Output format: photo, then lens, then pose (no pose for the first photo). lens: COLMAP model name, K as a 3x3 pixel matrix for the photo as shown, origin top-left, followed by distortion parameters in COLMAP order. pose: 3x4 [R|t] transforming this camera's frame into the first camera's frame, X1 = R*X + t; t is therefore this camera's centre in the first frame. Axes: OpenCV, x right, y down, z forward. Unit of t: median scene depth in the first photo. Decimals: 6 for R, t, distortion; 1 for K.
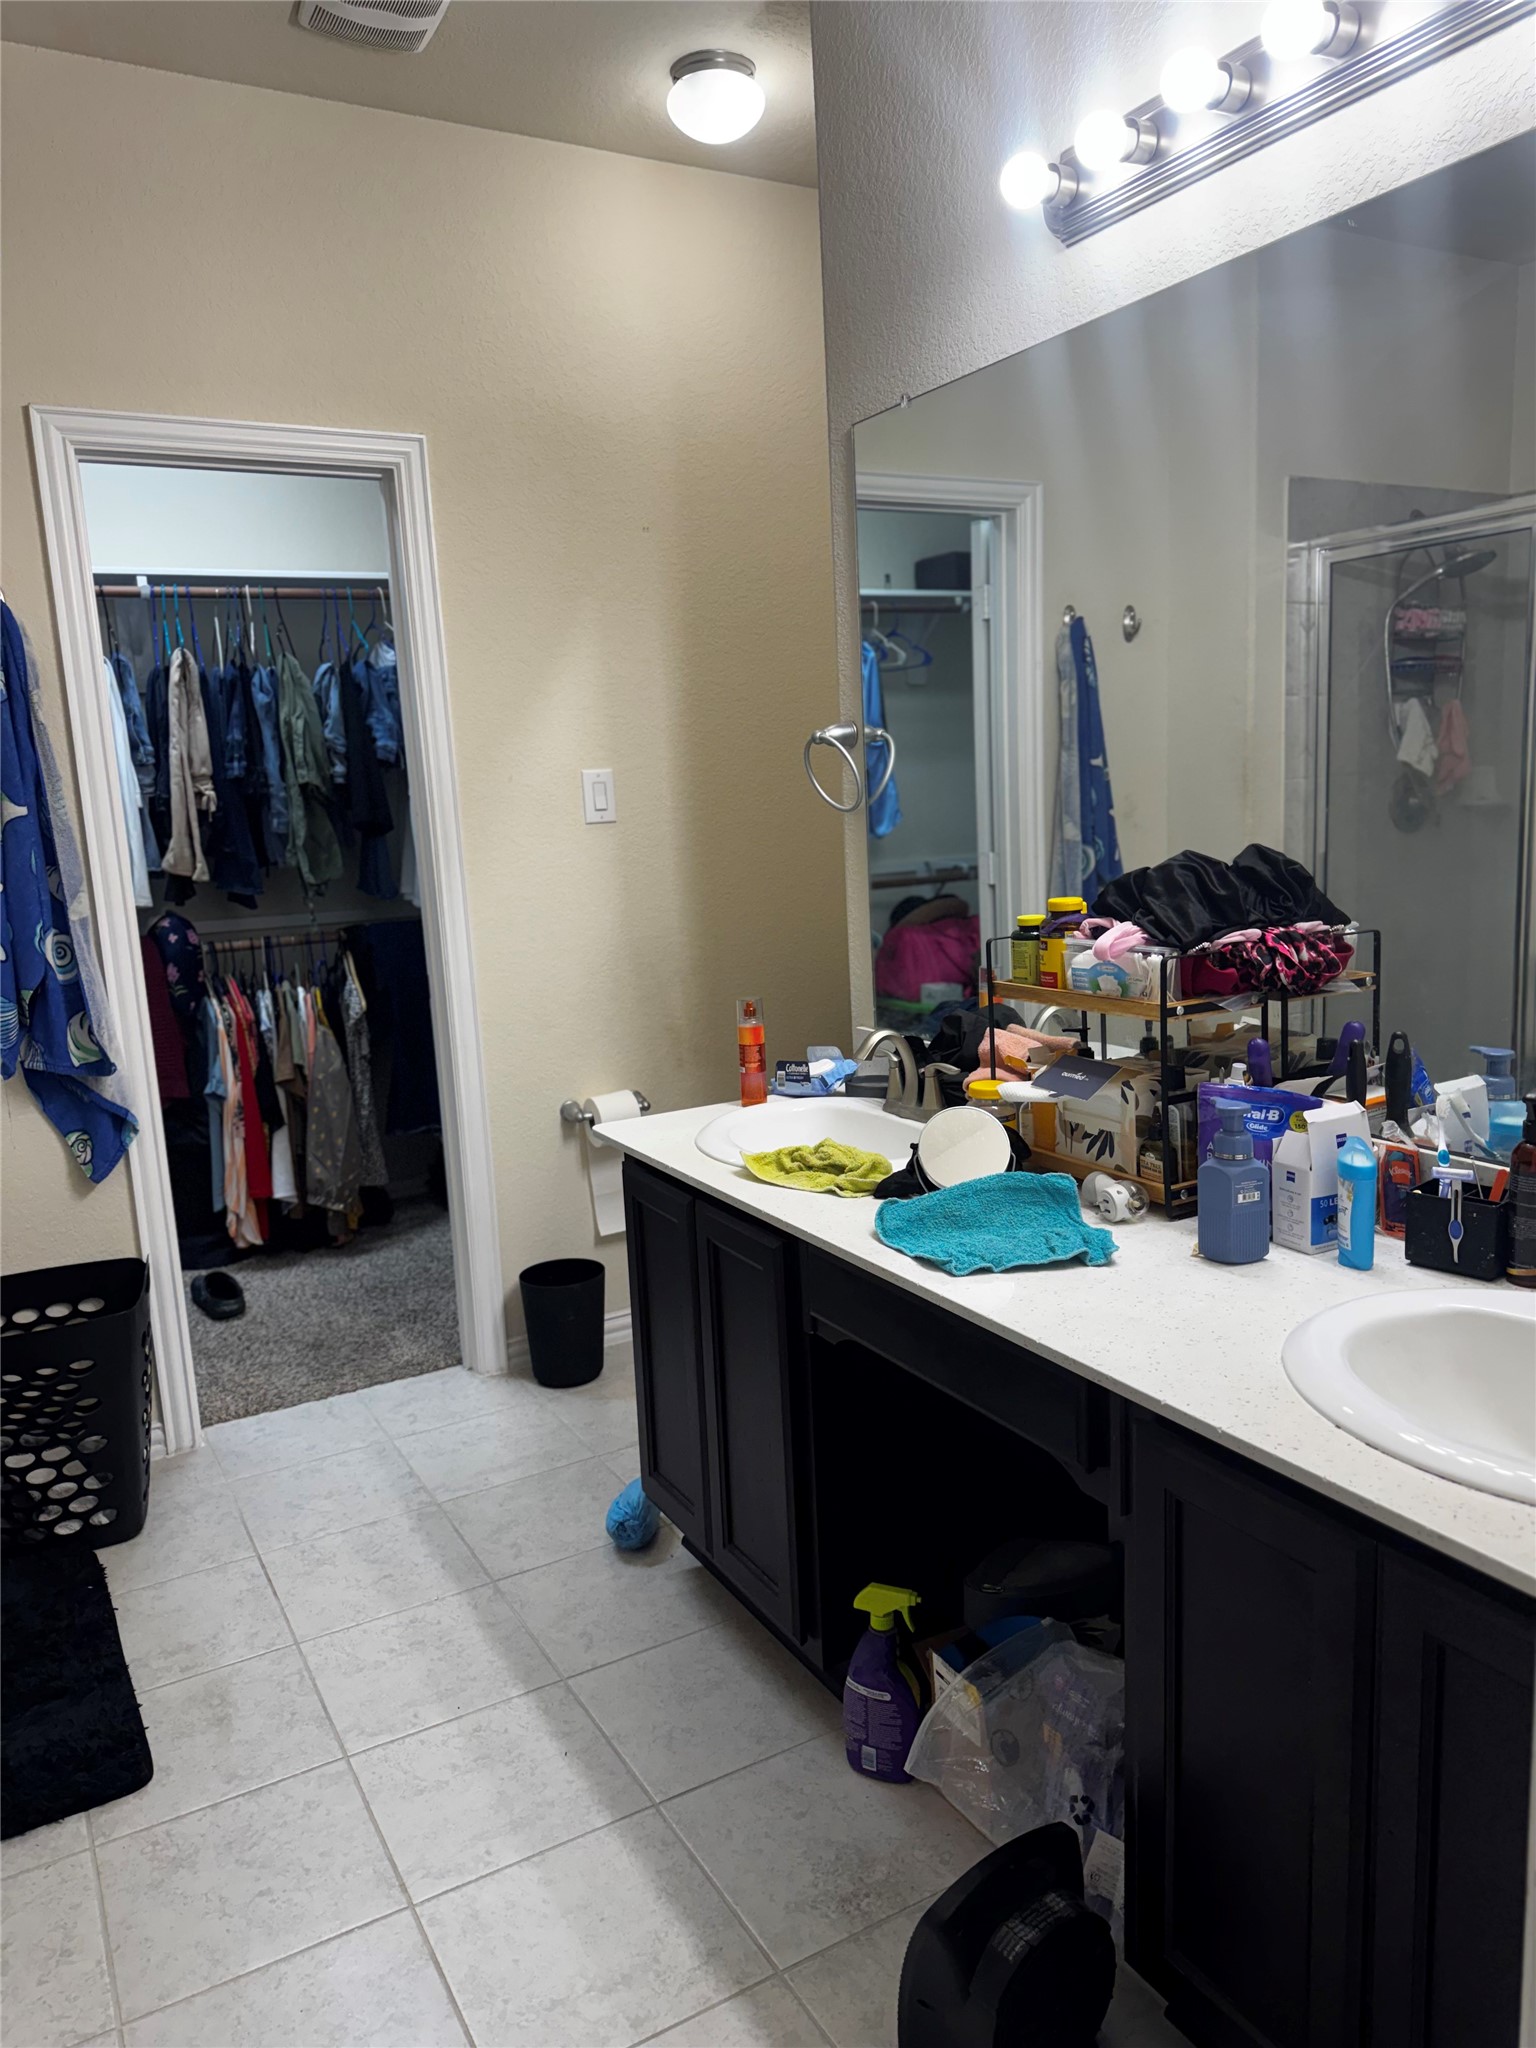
lens RADIAL K [[1449.3, 0, 773.5], [0, 1449.3, 1023.0], [0, 0, 1]] dist [0.139011, -0.214972]
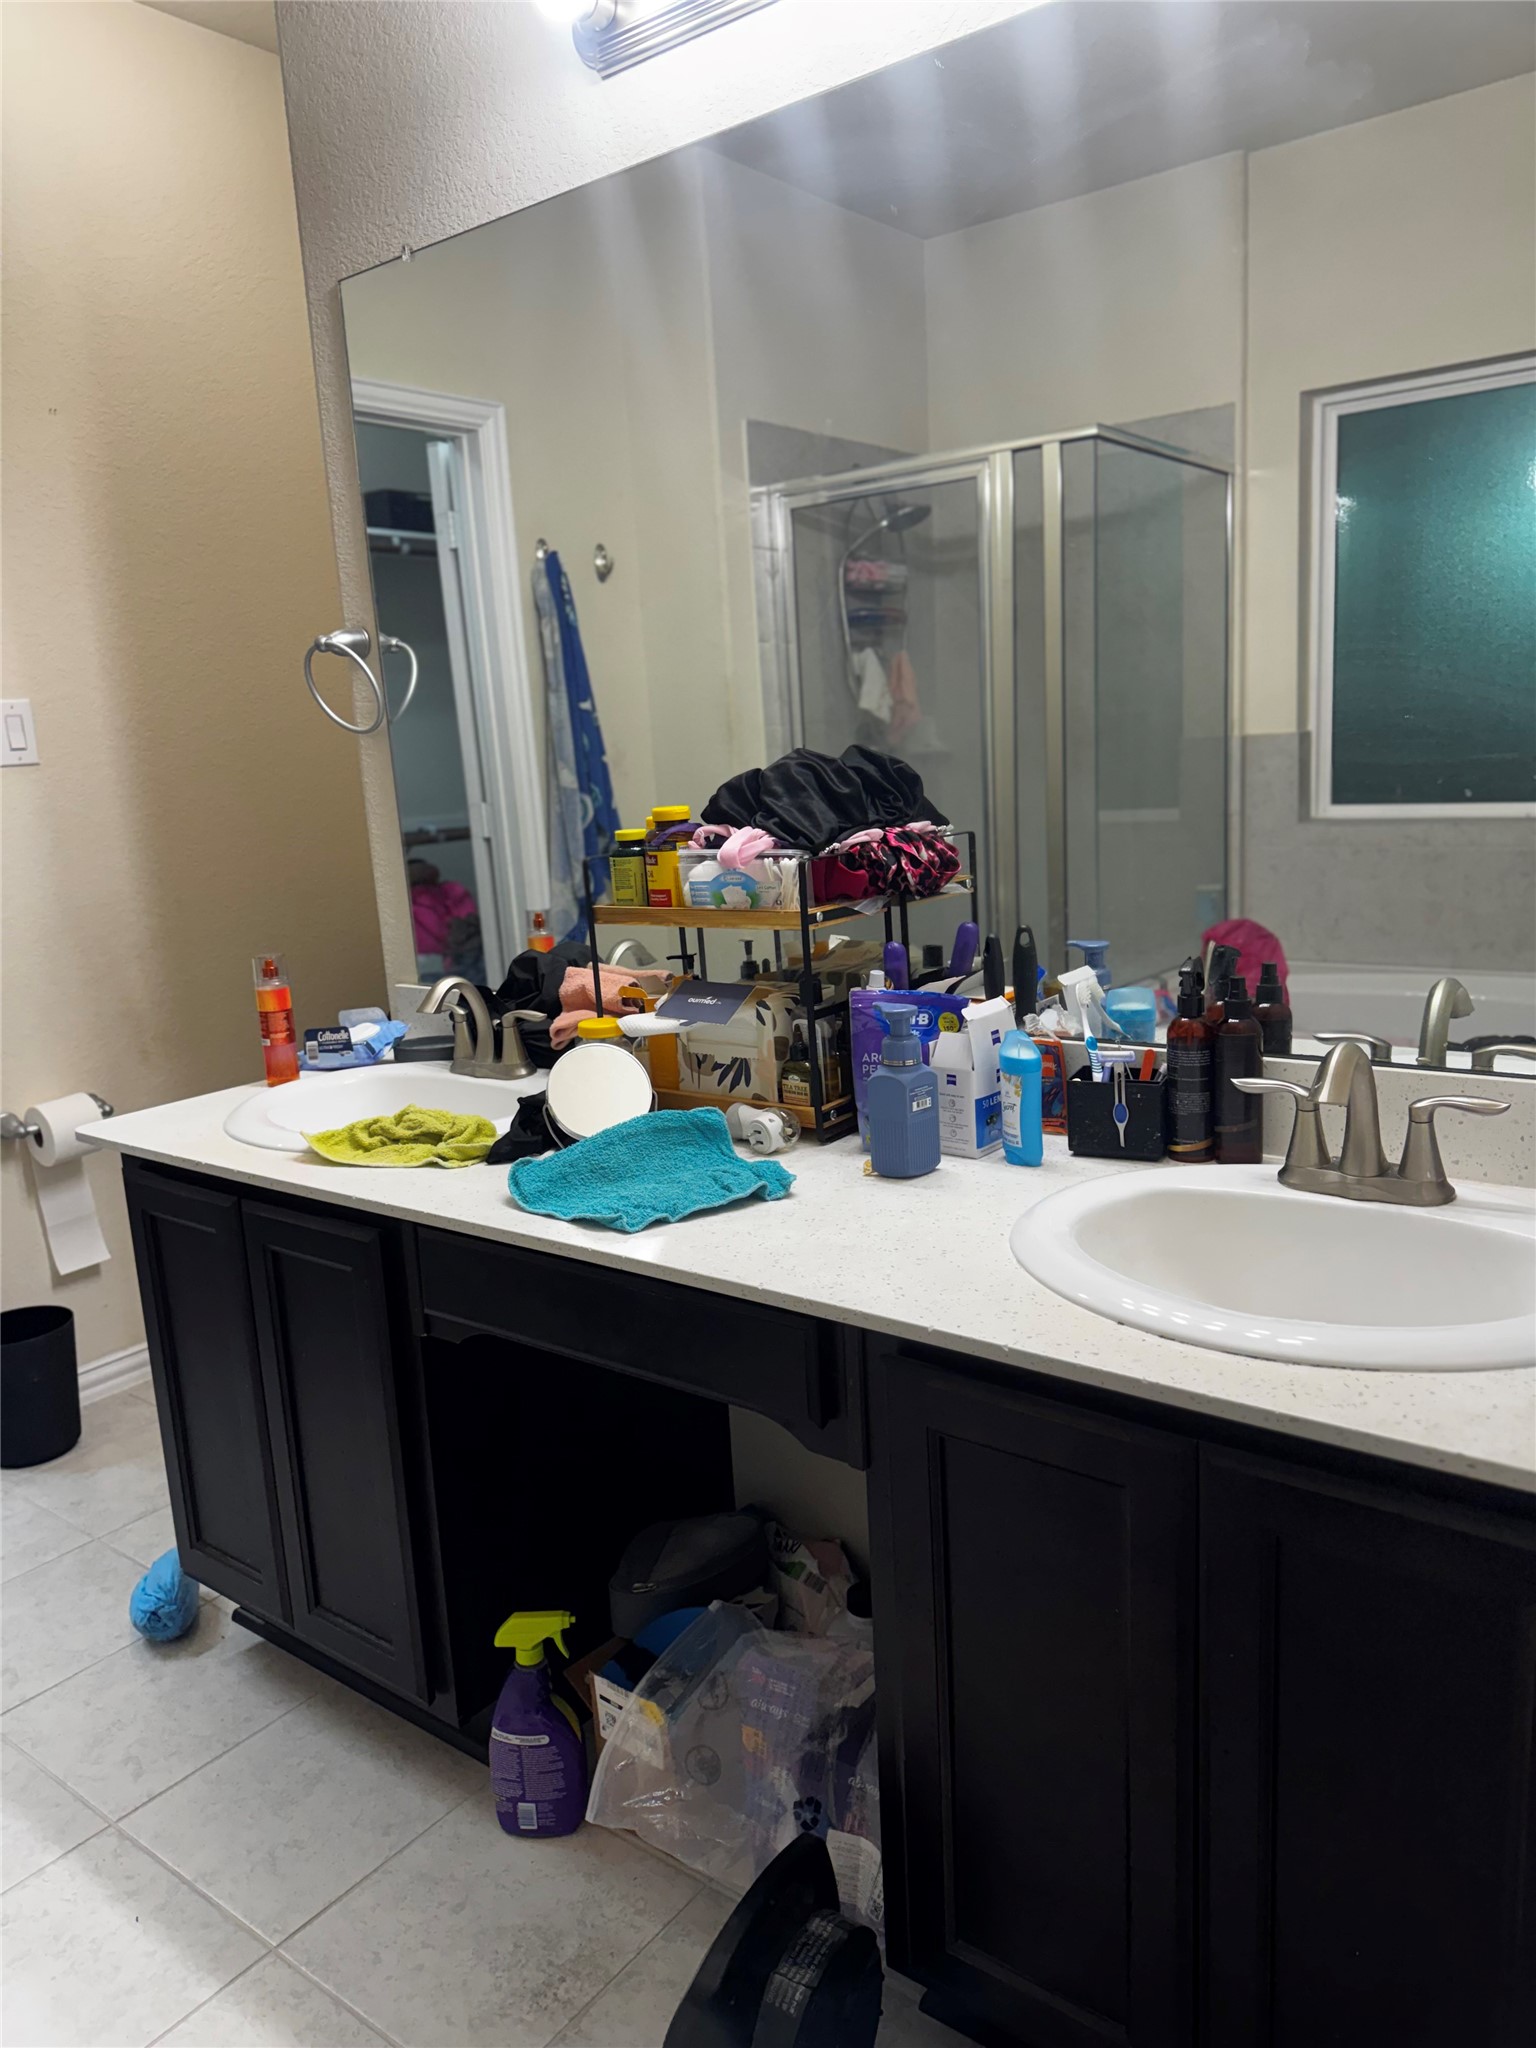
lens RADIAL K [[1453.3, 0, 739.0], [0, 1453.3, 1013.0], [0, 0, 1]] dist [0.114171, -0.146552]
pose [[0.926423, -0.077938, 0.368330, -0.082342], [0.078606, 0.996818, 0.013217, 0.026384], [-0.368188, 0.016709, 0.929601, 0.122045]]
